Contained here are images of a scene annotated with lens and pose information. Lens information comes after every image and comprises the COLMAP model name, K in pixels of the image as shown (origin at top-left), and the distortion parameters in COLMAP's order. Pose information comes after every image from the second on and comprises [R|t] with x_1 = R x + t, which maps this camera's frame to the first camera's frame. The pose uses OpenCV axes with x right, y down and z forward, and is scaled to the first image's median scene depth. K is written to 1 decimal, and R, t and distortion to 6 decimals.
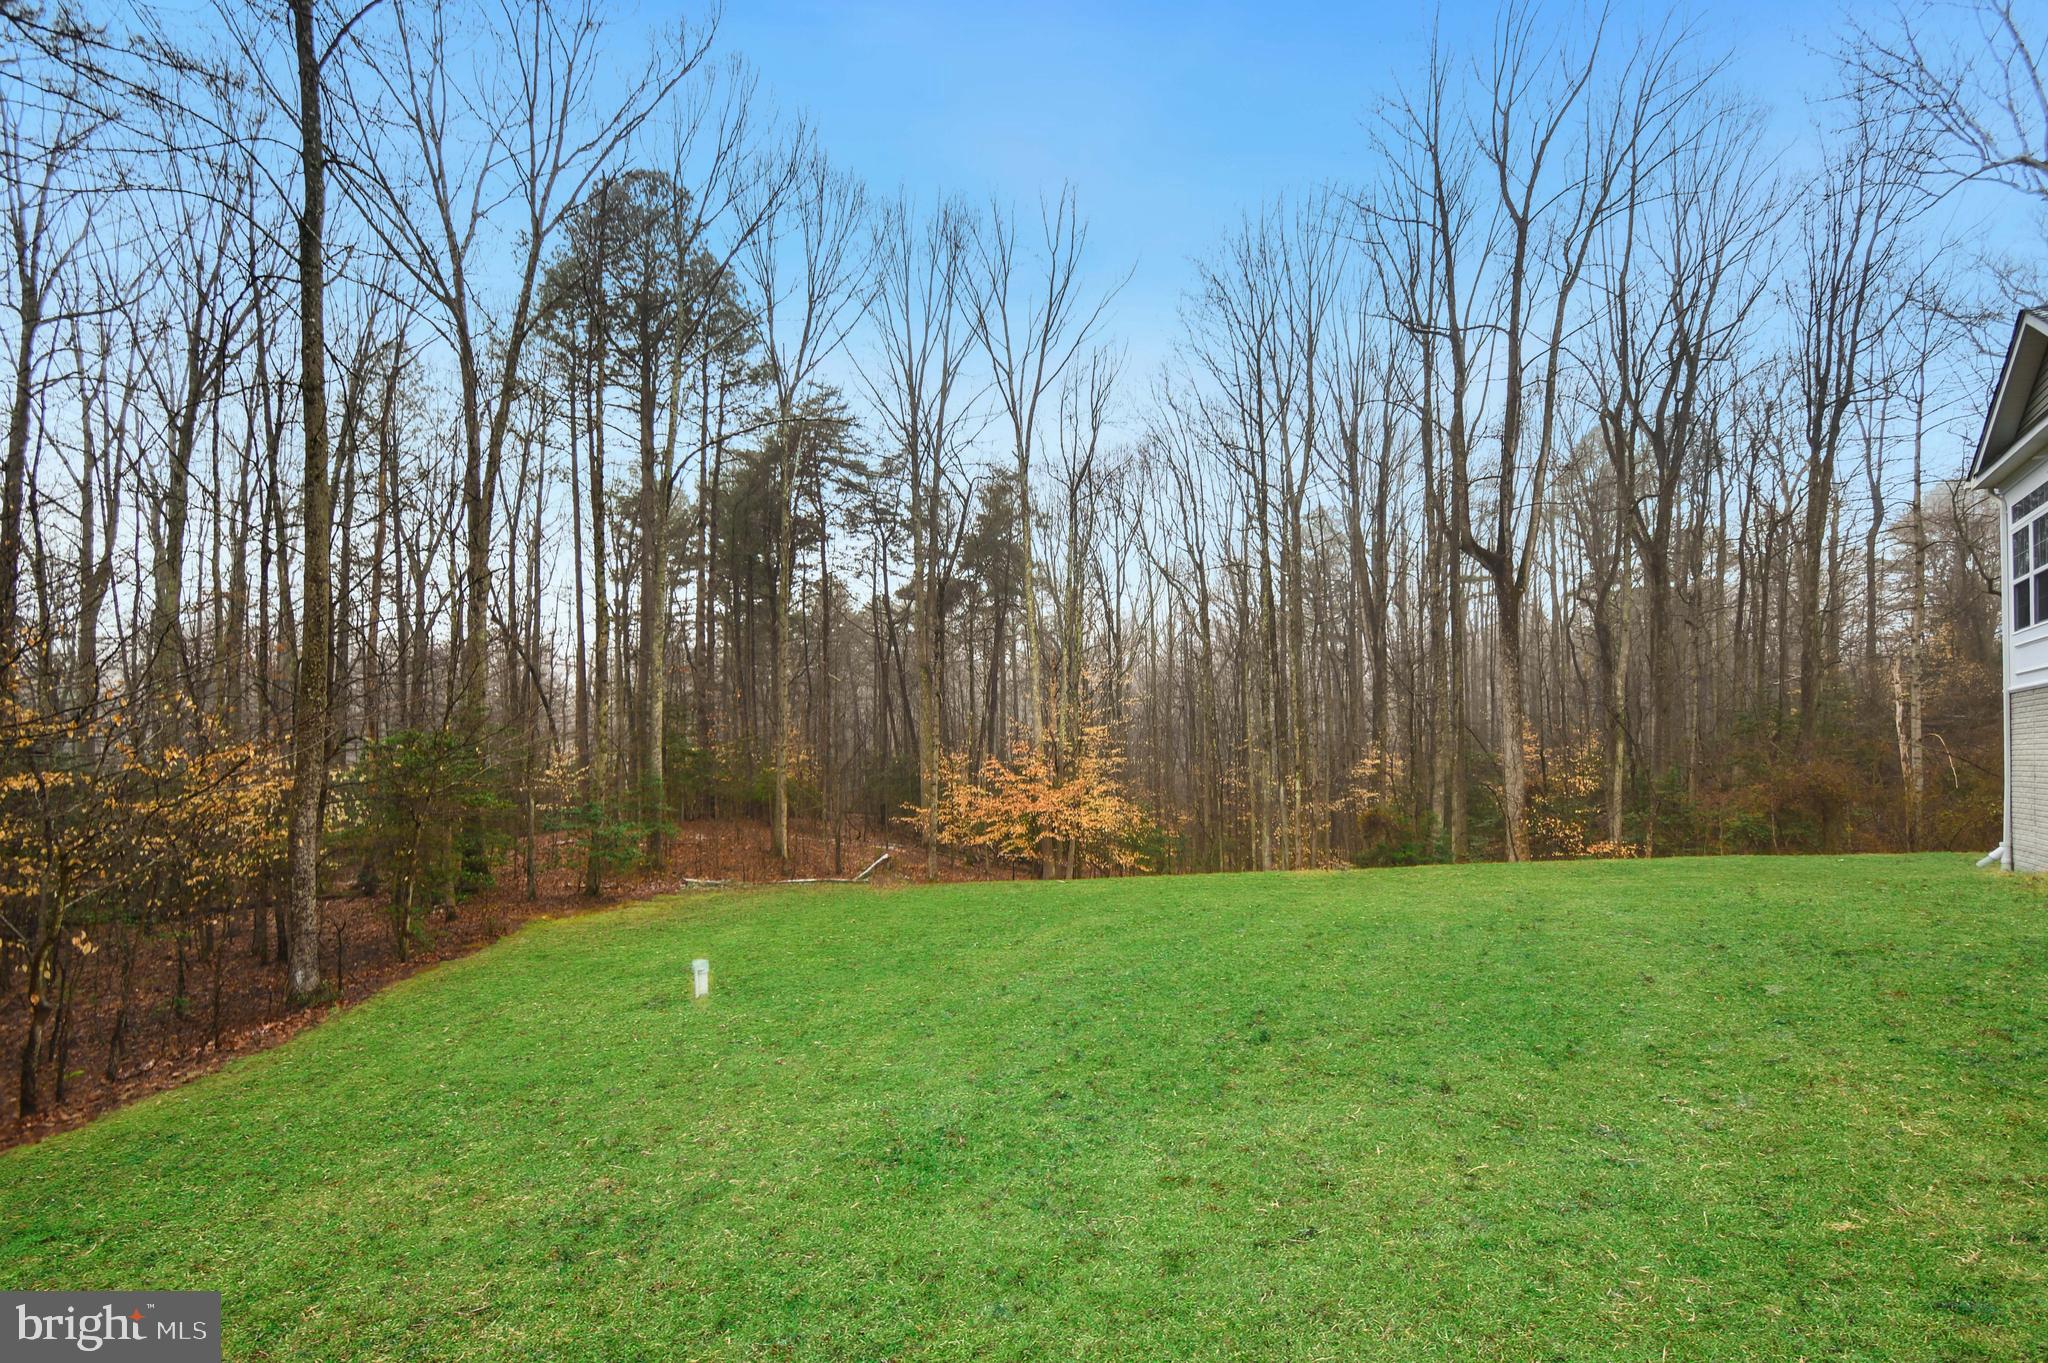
lens RADIAL K [[974.3, 0, 1023.7], [0, 974.3, 767.1], [0, 0, 1]] dist [-0.004261, -0.001395]
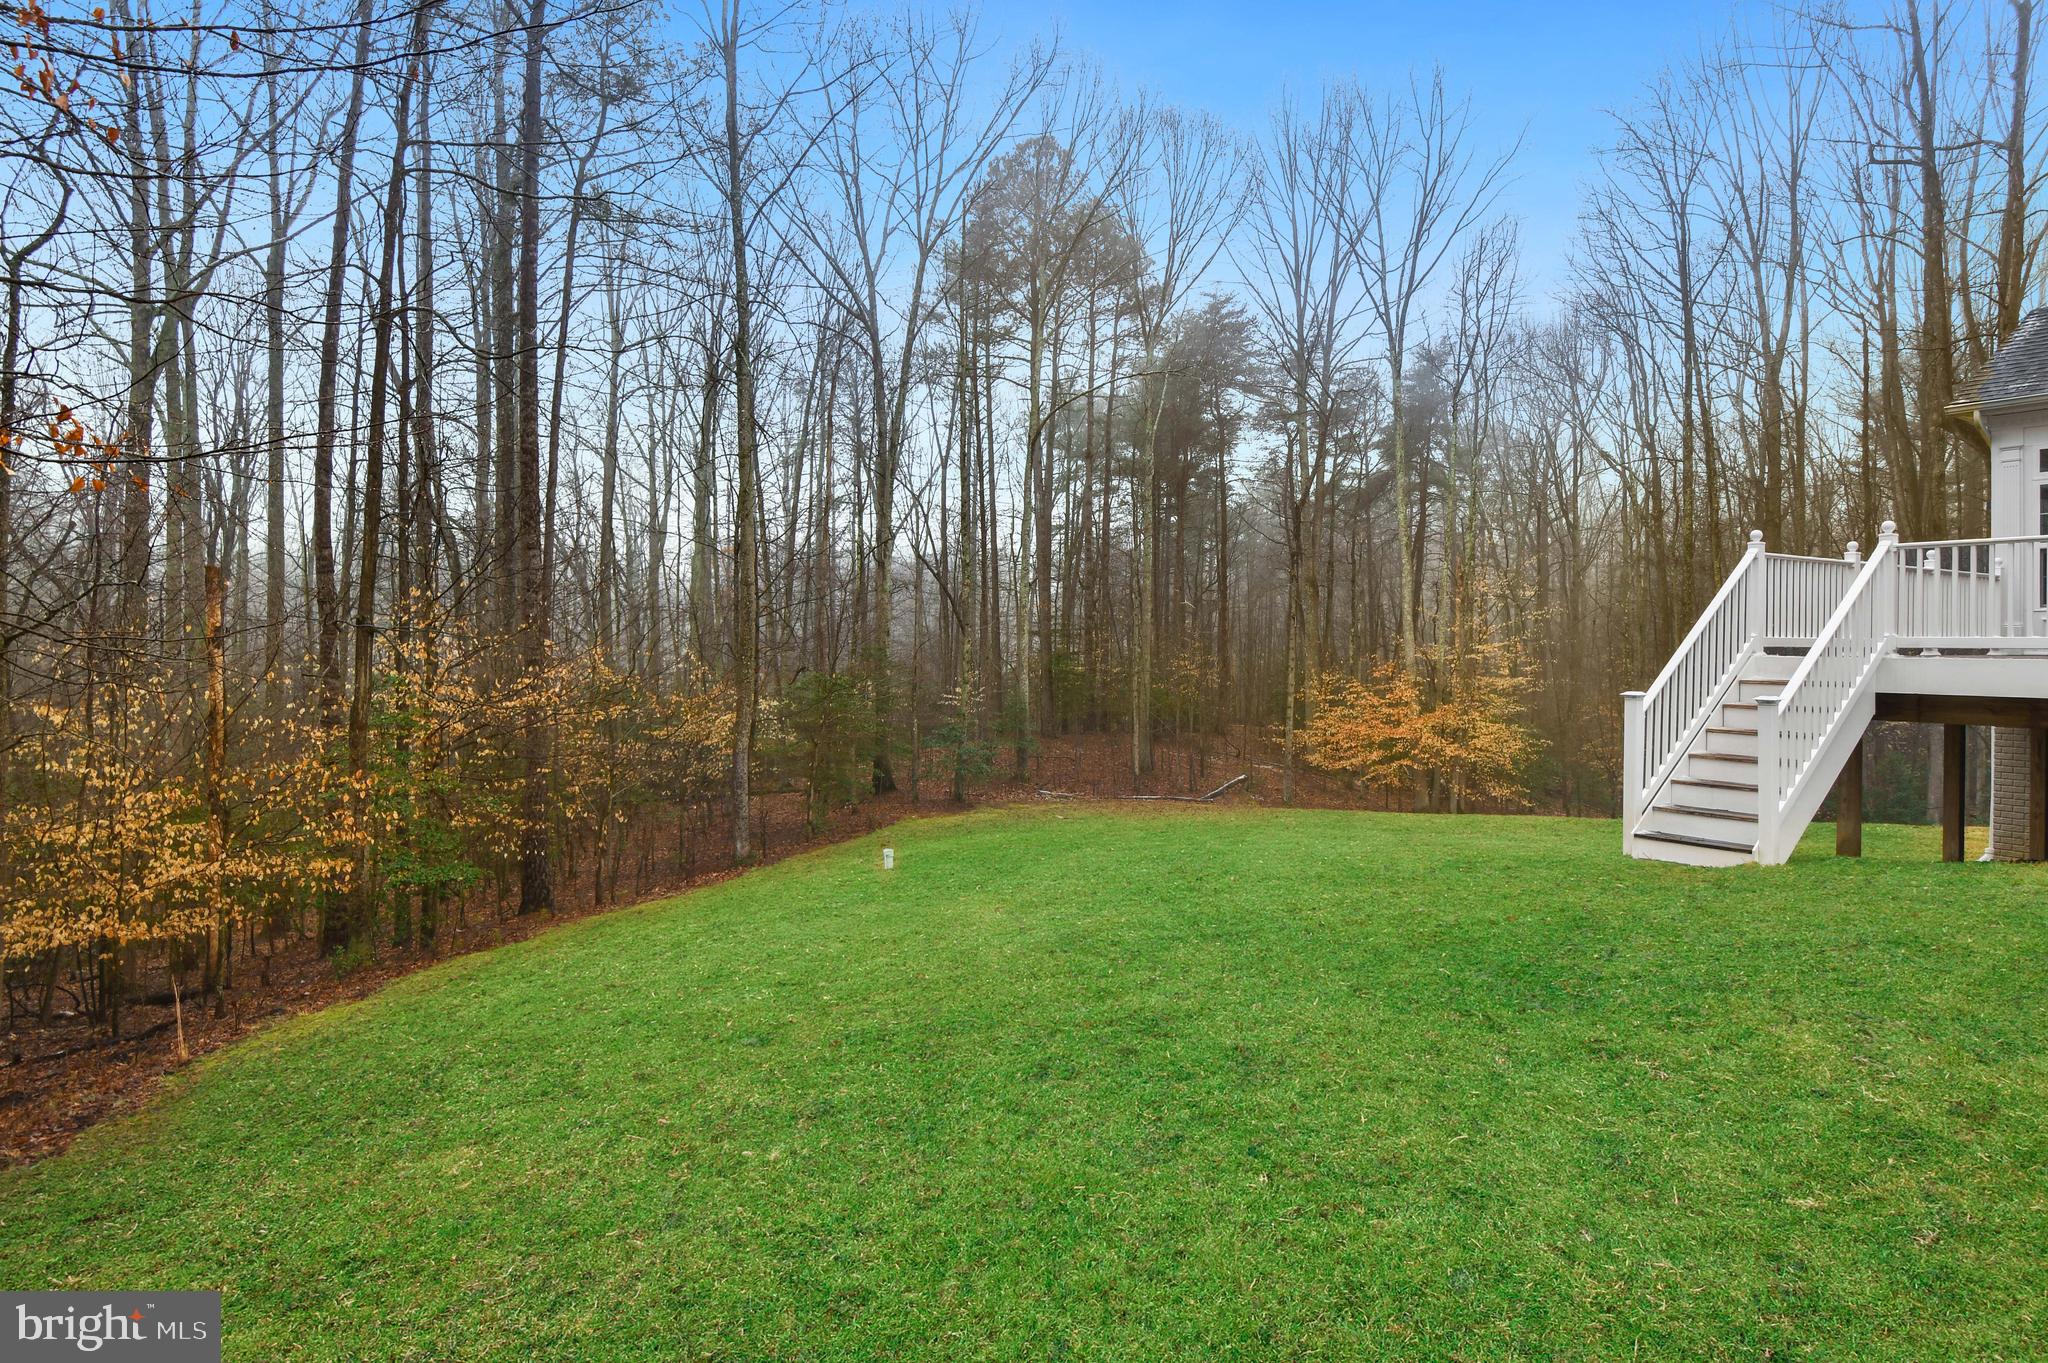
lens RADIAL K [[1109.9, 0, 1024.0], [0, 1109.9, 681.5], [0, 0, 1]] dist [0.002276, 0.000092]
pose [[0.896835, 0.007304, -0.442304, 0.172043], [0.000274, 0.999854, 0.017066, -0.029110], [0.442365, -0.015426, 0.896703, -0.145746]]
